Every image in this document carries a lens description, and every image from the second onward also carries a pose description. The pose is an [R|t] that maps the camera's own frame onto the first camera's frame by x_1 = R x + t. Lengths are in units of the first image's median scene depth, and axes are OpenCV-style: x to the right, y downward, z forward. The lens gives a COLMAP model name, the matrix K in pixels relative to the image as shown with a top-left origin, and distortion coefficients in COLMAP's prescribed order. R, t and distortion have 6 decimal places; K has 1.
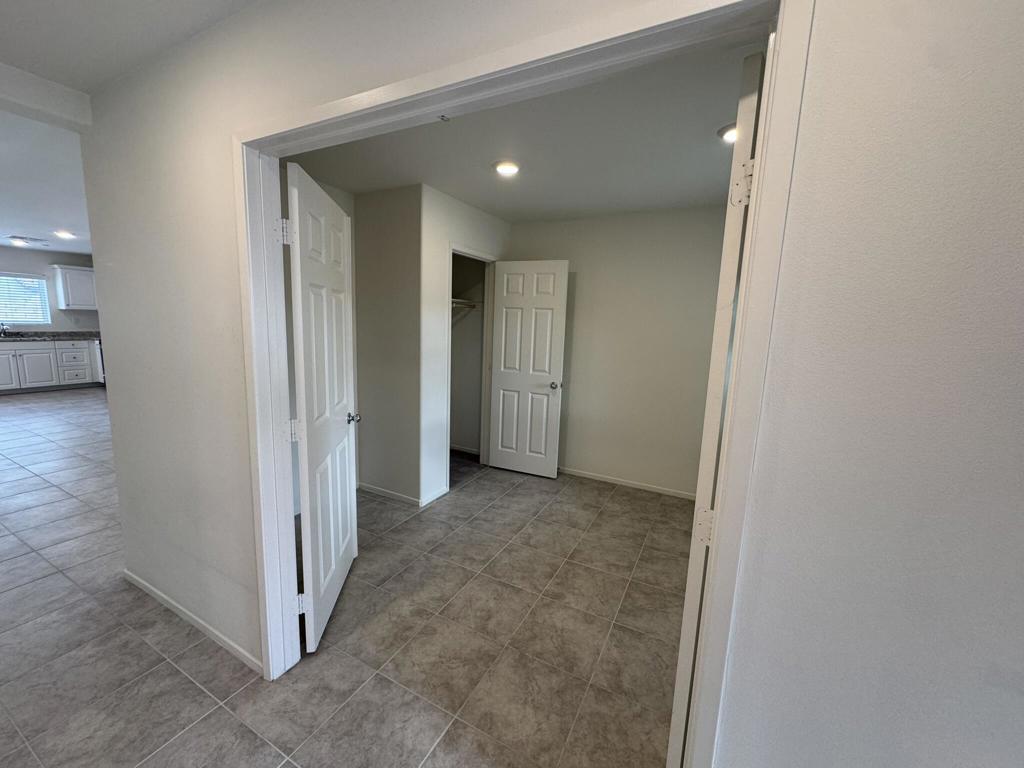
lens RADIAL K [[409.1, 0, 510.0], [0, 409.1, 384.9], [0, 0, 1]] dist [-0.001561, -0.000027]
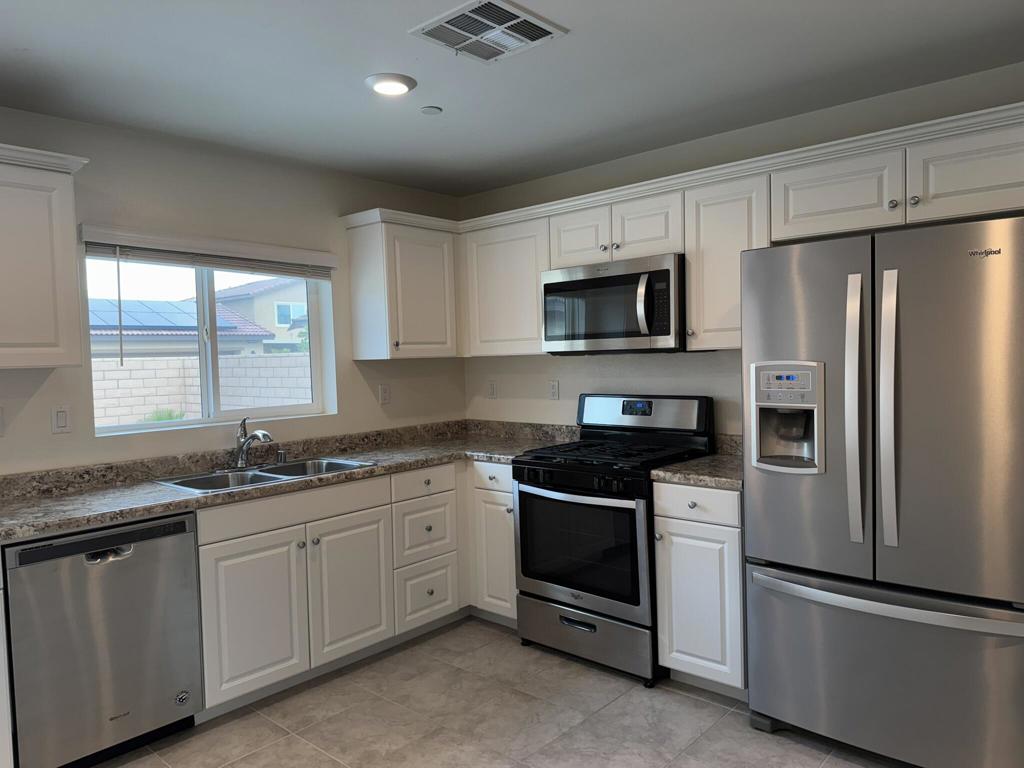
lens RADIAL K [[716.4, 0, 512.9], [0, 716.4, 391.0], [0, 0, 1]] dist [0.039174, 0.000164]
pose [[0.969743, -0.048120, -0.239340, -0.889999], [0.022979, 0.994020, -0.106749, -0.106869], [0.243046, 0.098019, 0.965050, 0.533523]]
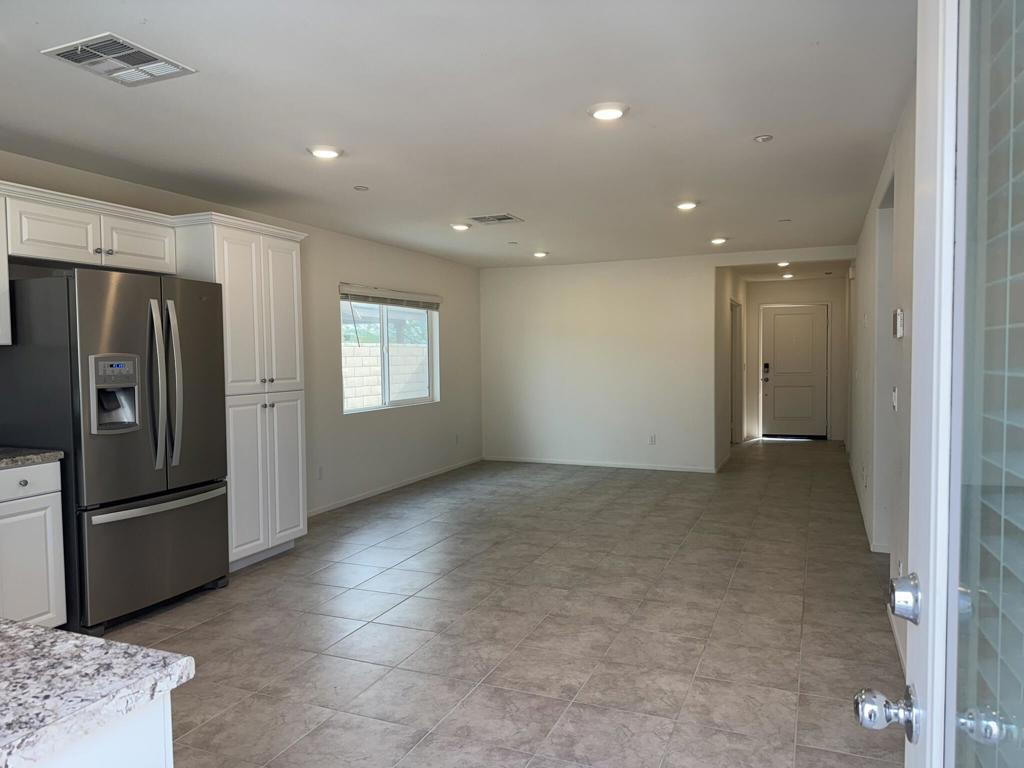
lens RADIAL K [[716.4, 0, 512.4], [0, 716.4, 381.9], [0, 0, 1]] dist [0.039174, 0.000164]
pose [[-0.088171, -0.081263, 0.992785, -1.510875], [0.144612, 0.985063, 0.093474, -0.156291], [-0.985552, 0.151811, -0.075103, 0.724416]]
